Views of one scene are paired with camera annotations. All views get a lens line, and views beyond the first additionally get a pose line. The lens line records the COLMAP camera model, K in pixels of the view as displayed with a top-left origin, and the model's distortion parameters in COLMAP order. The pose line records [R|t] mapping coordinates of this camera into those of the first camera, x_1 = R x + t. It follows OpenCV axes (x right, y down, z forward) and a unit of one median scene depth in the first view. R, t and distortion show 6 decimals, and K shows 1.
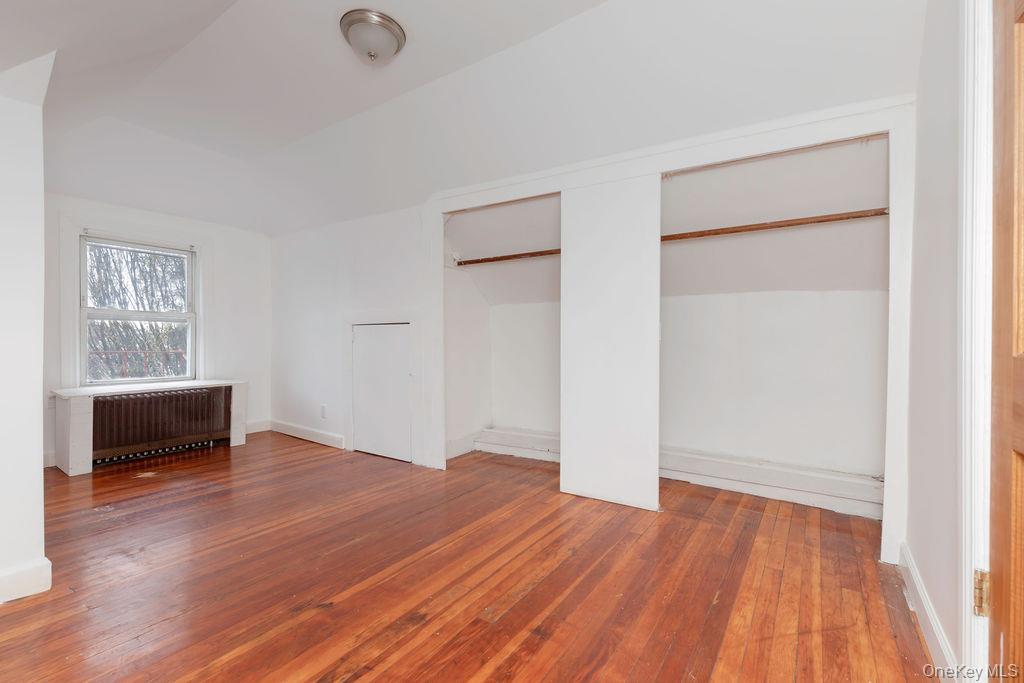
lens RADIAL K [[475.0, 0, 510.0], [0, 475.0, 337.1], [0, 0, 1]] dist [0.001174, -0.000158]
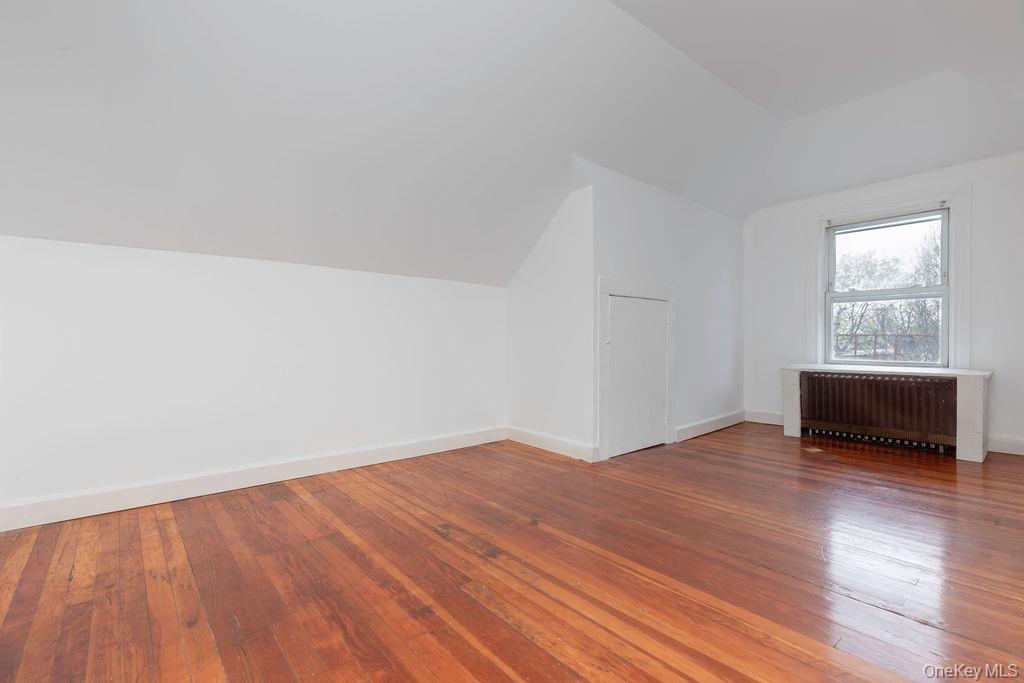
lens RADIAL K [[475.0, 0, 501.3], [0, 475.0, 342.1], [0, 0, 1]] dist [0.001174, -0.000158]
pose [[-0.317969, 0.003770, -0.948094, 0.669564], [0.008187, 0.999966, 0.001231, 0.078557], [0.948066, -0.007371, -0.317989, 1.092593]]
